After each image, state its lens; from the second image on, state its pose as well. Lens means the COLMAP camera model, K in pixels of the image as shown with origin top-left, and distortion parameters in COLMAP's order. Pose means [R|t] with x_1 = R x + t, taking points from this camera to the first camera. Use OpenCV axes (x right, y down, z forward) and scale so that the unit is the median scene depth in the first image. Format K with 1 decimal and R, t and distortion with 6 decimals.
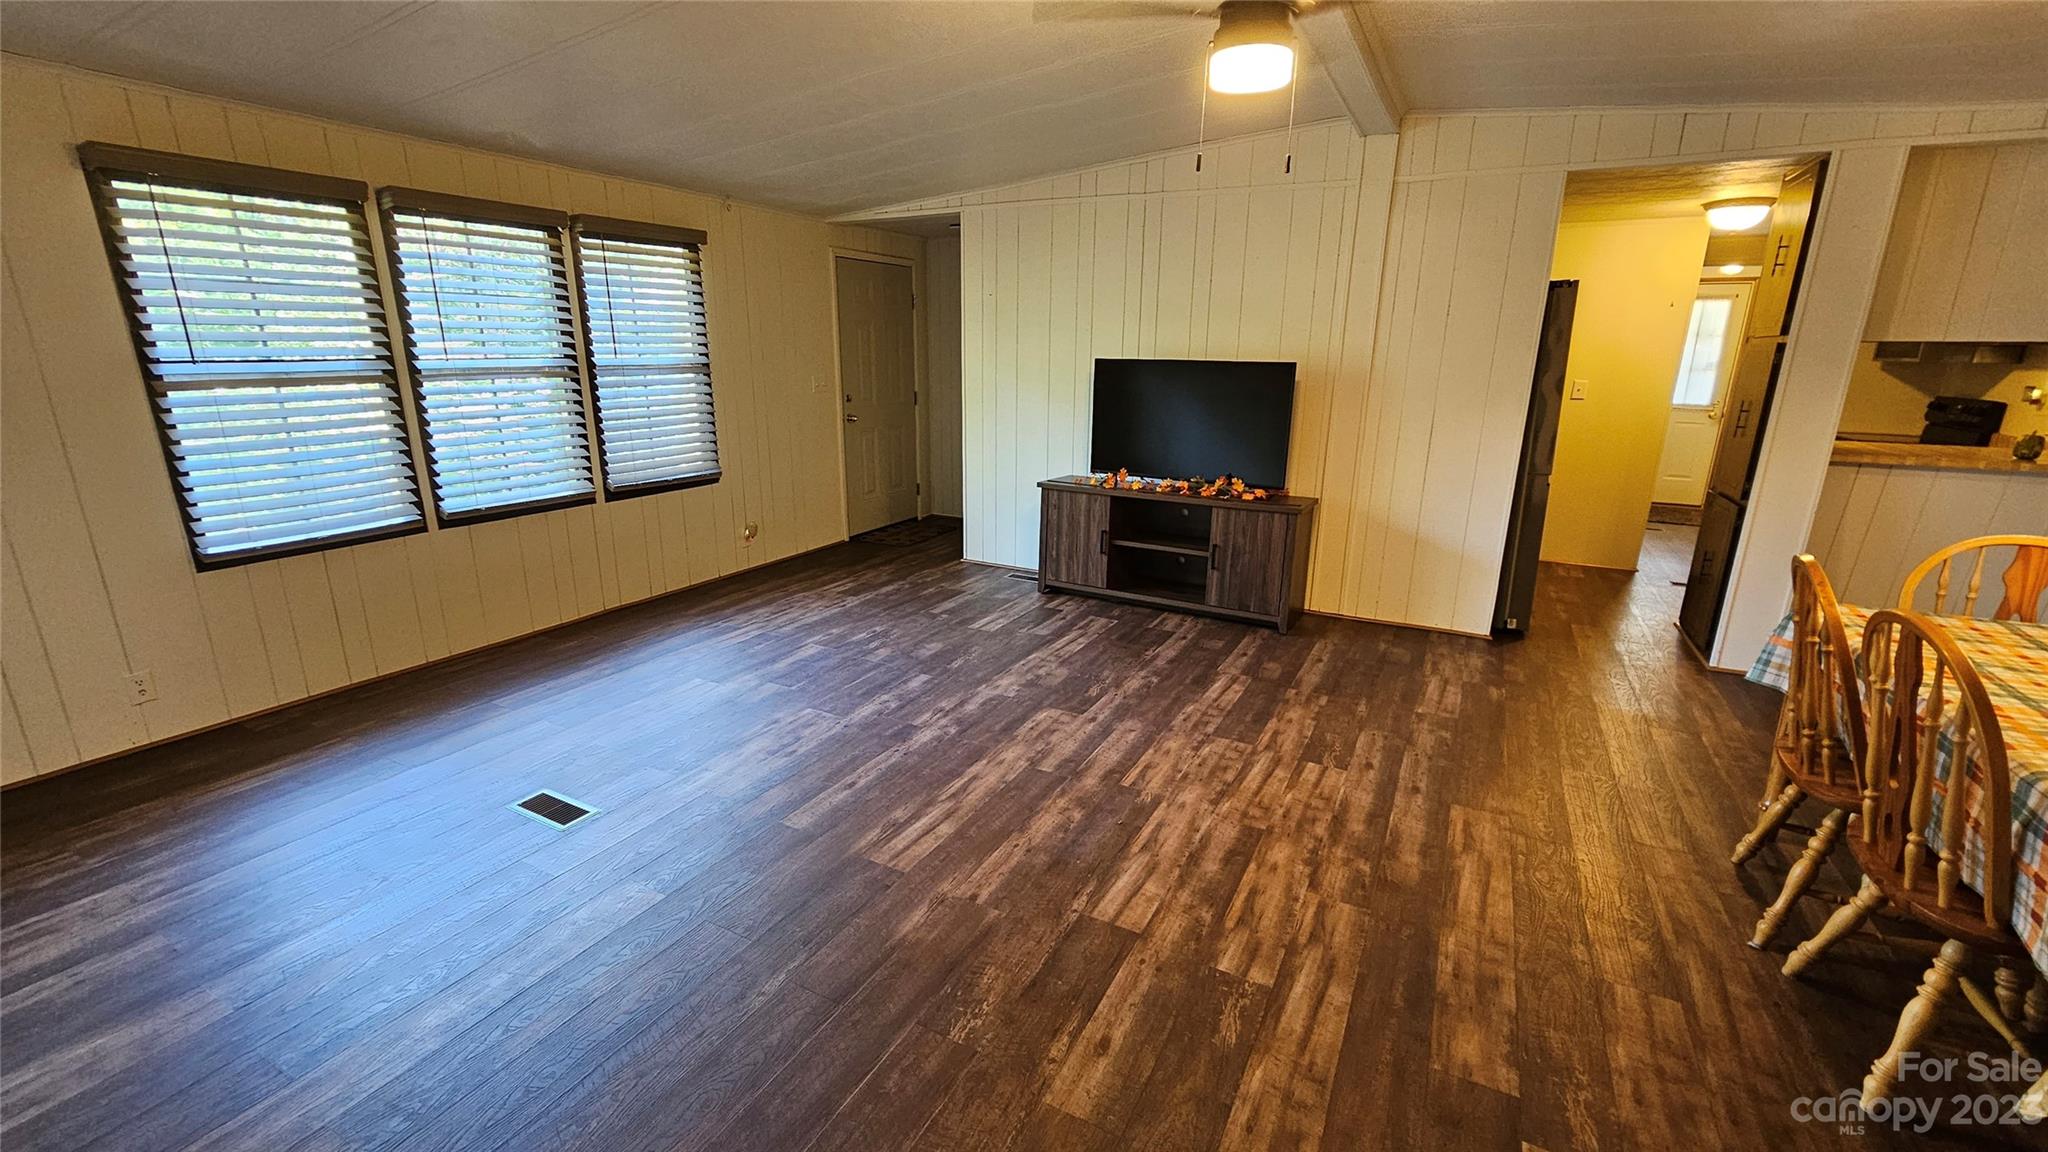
lens RADIAL K [[835.4, 0, 1027.7], [0, 835.4, 582.2], [0, 0, 1]] dist [-0.003275, 0.000203]
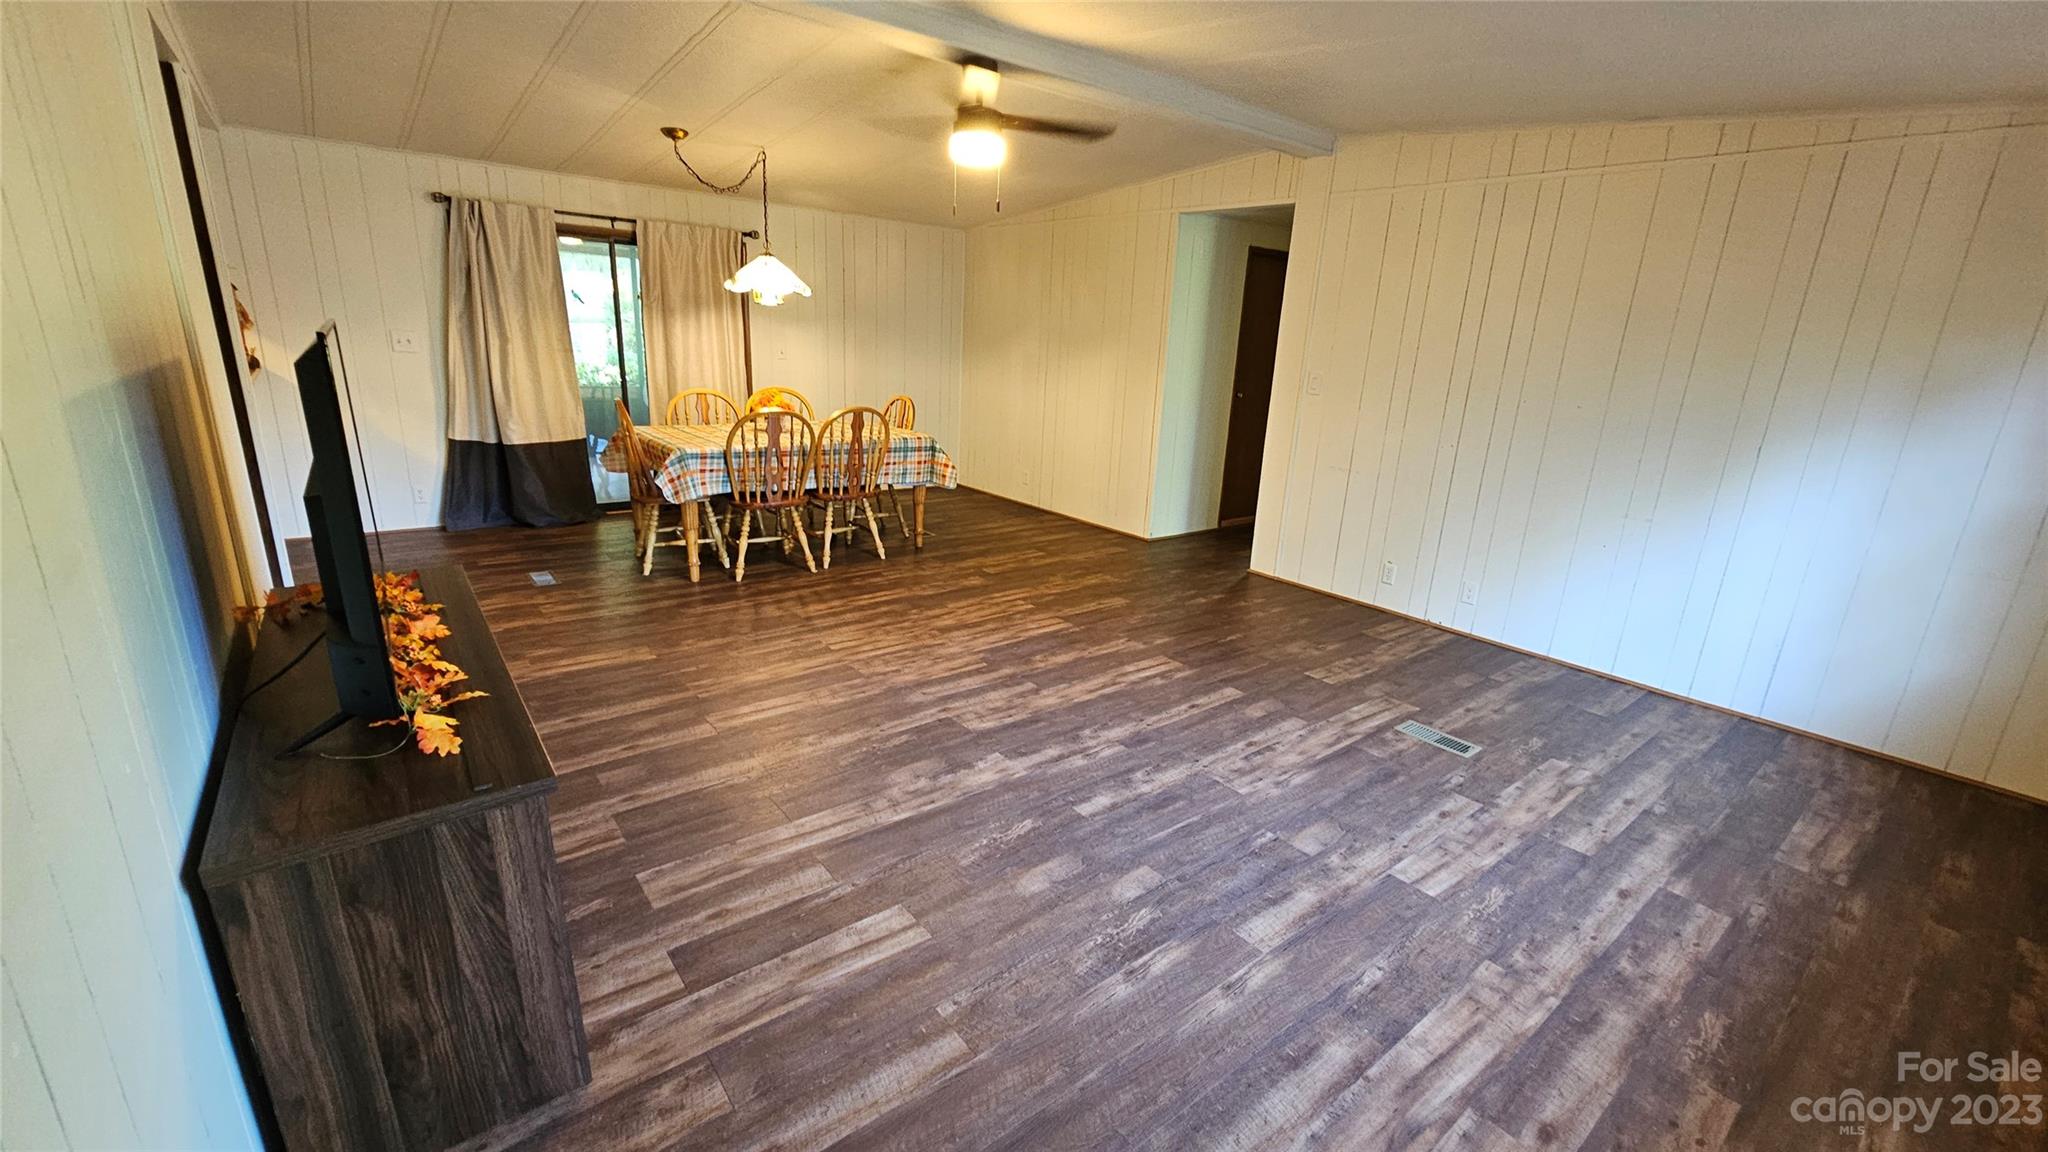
lens RADIAL K [[835.4, 0, 1042.8], [0, 835.4, 591.9], [0, 0, 1]] dist [-0.003275, 0.000203]
pose [[-0.923980, -0.166480, 0.344305, -0.393786], [0.045121, 0.846540, 0.530410, -0.536360], [-0.379771, 0.505623, -0.774674, 1.907941]]
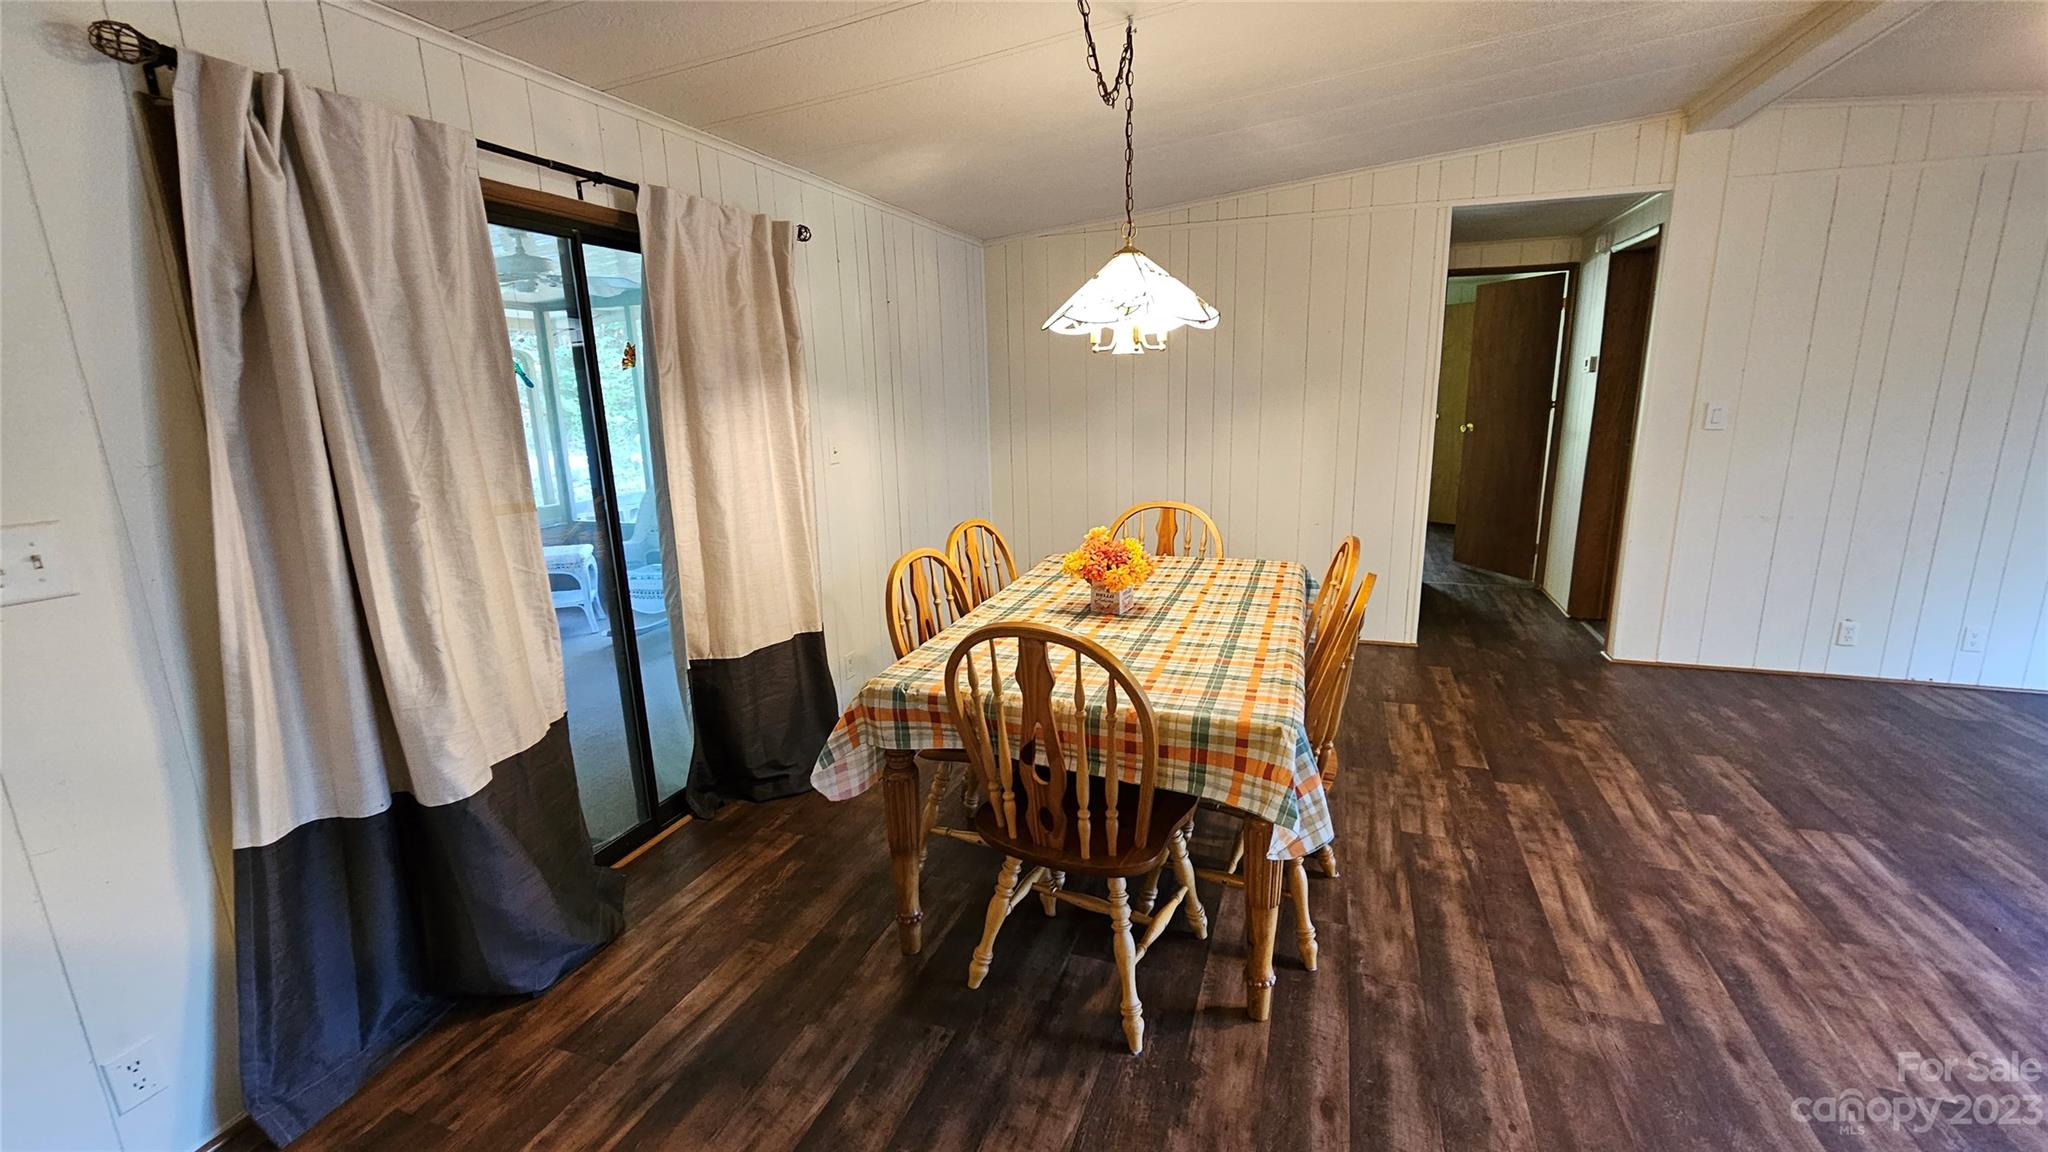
lens RADIAL K [[835.4, 0, 1041.1], [0, 835.4, 583.2], [0, 0, 1]] dist [-0.003275, 0.000203]
pose [[-0.988250, 0.046546, -0.145587, 1.046535], [-0.029323, 0.877073, 0.479461, -0.342490], [0.150008, 0.478097, -0.865402, 1.284124]]
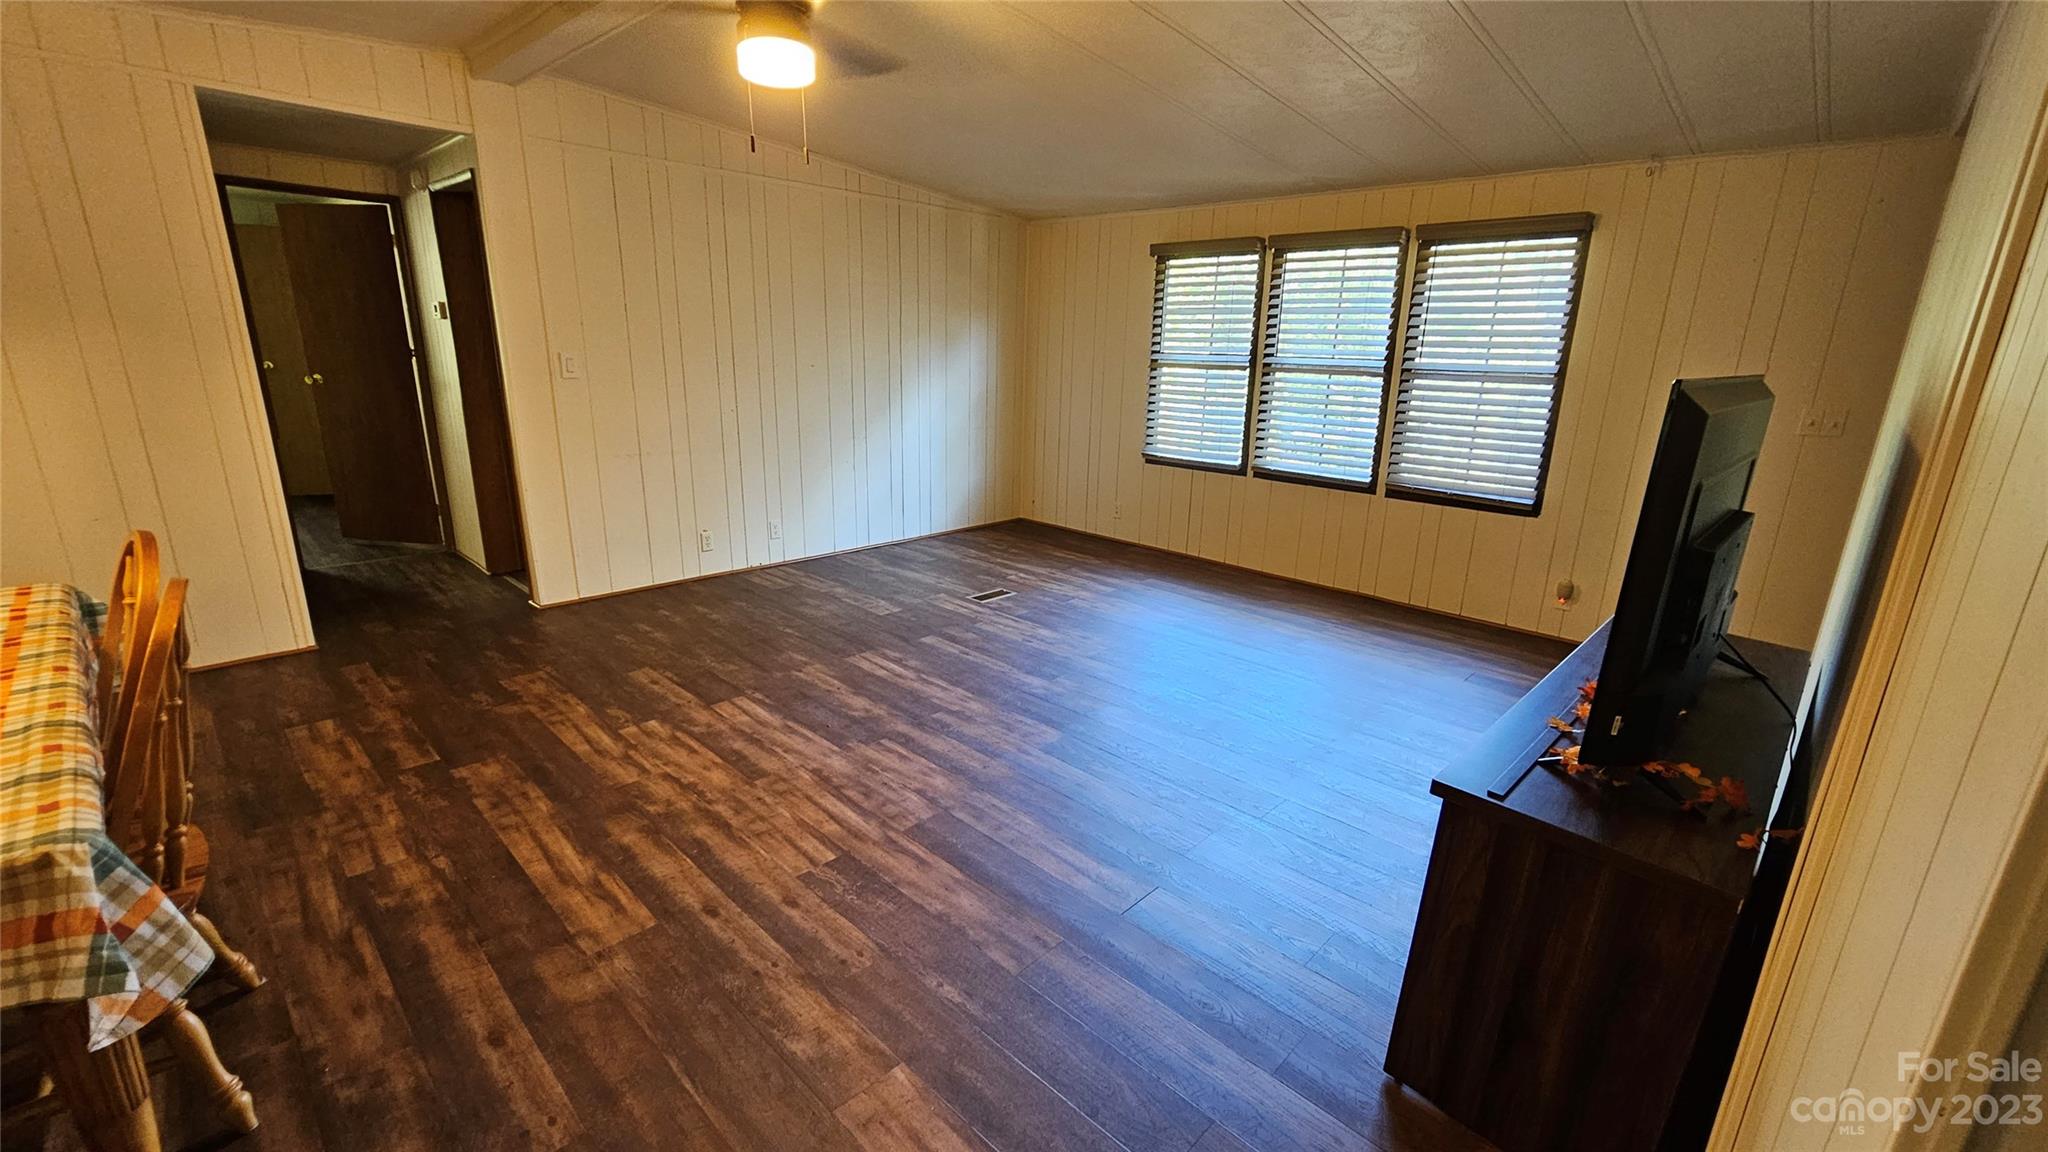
lens RADIAL K [[835.4, 0, 1017.8], [0, 835.4, 583.3], [0, 0, 1]] dist [-0.003275, 0.000203]
pose [[-0.274399, 0.248426, -0.928972, 0.993359], [-0.290630, 0.899451, 0.326378, -0.326521], [0.916646, 0.359545, -0.174608, 1.261748]]
